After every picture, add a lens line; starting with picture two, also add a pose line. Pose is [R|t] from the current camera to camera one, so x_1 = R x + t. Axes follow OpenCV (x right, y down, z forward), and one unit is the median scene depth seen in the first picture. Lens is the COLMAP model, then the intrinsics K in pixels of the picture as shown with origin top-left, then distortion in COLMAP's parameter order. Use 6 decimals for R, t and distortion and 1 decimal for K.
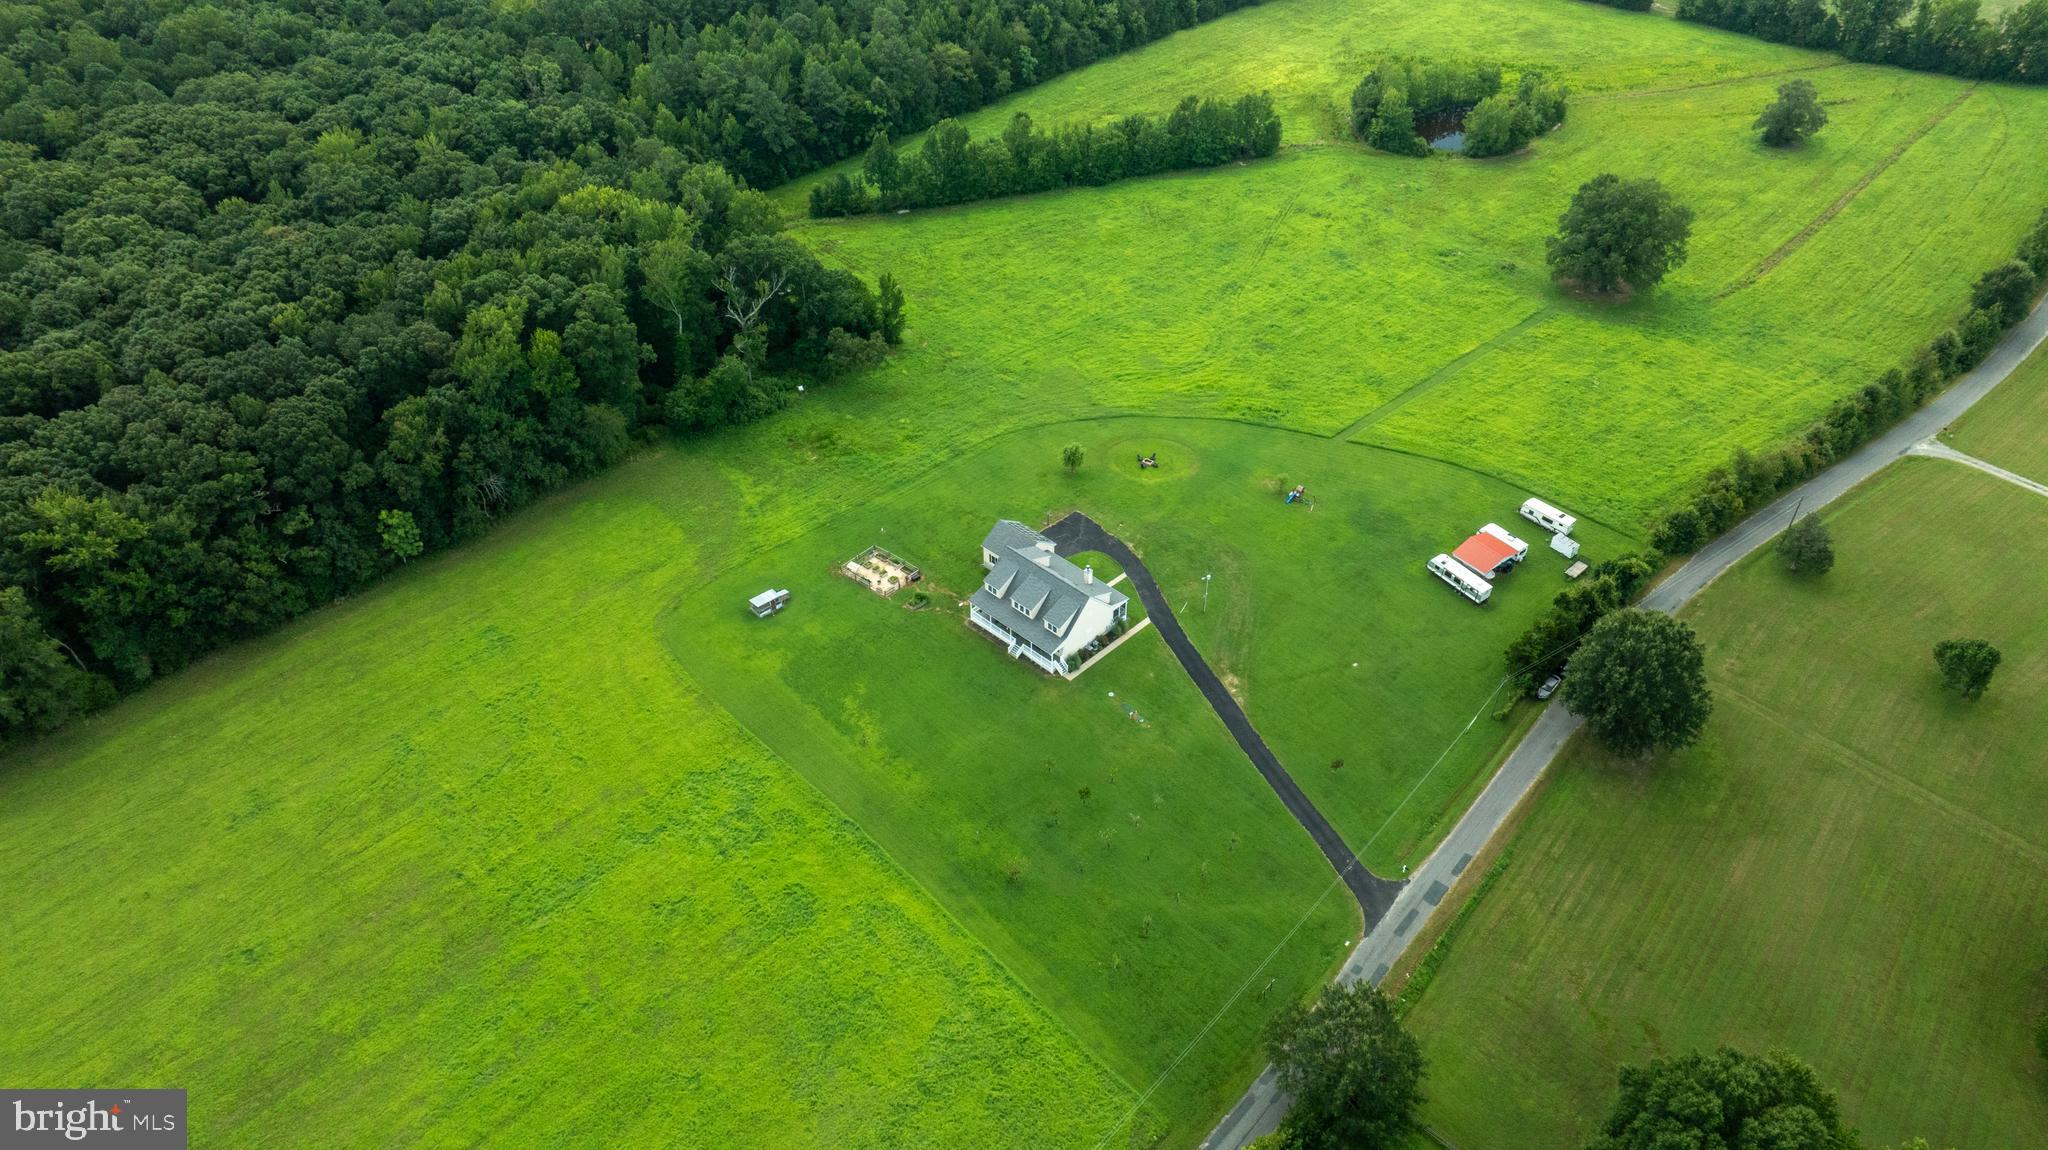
lens RADIAL K [[1394.8, 0, 1024.6], [0, 1394.8, 623.3], [0, 0, 1]] dist [-0.032011, 0.004235]
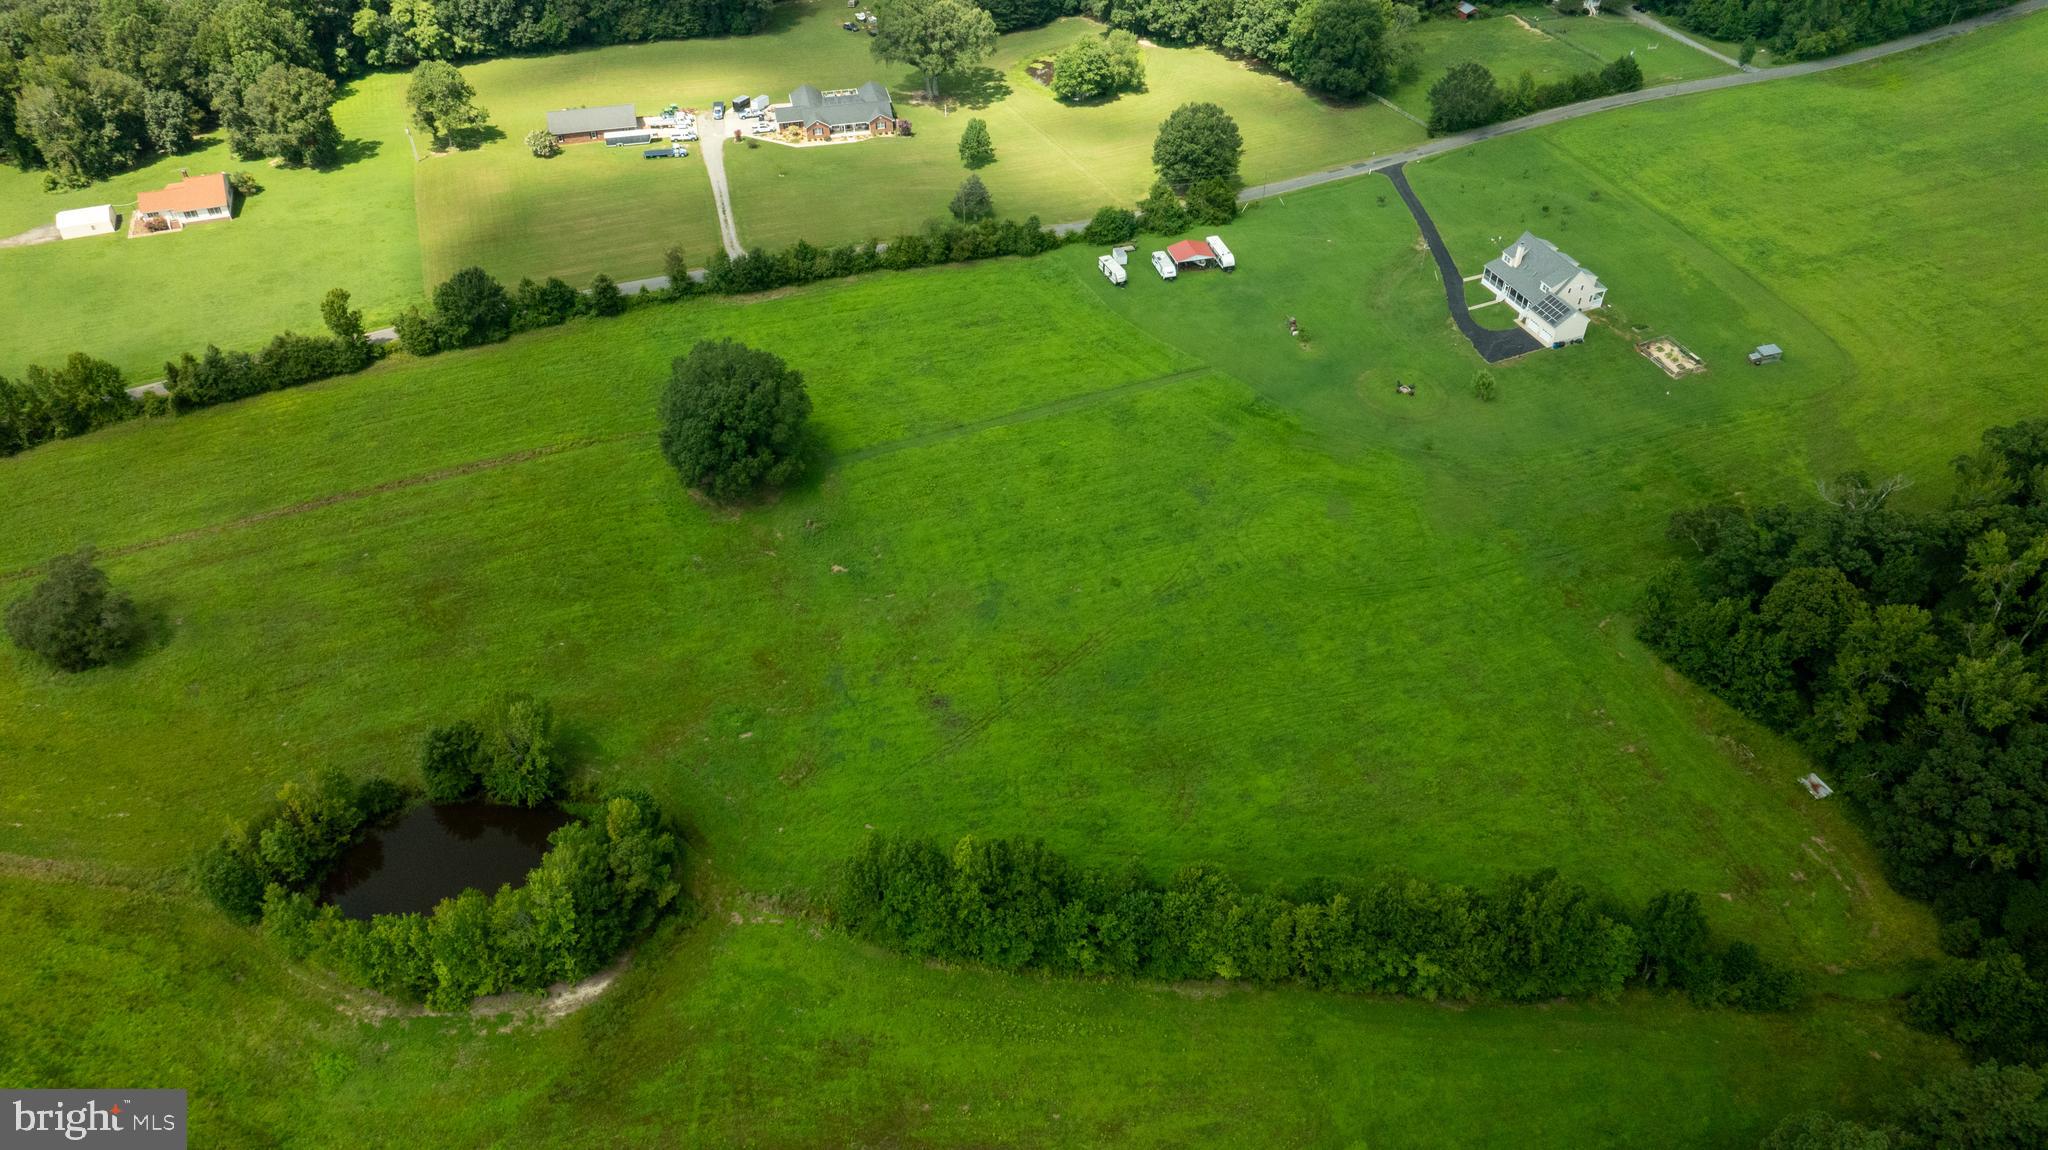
lens RADIAL K [[1394.8, 0, 1024.6], [0, 1394.8, 623.3], [0, 0, 1]] dist [-0.032011, 0.004235]
pose [[-0.916977, -0.263349, 0.299668, -0.010496], [0.278231, 0.116165, 0.953464, -1.308018], [-0.285905, 0.957681, -0.033249, 1.421983]]
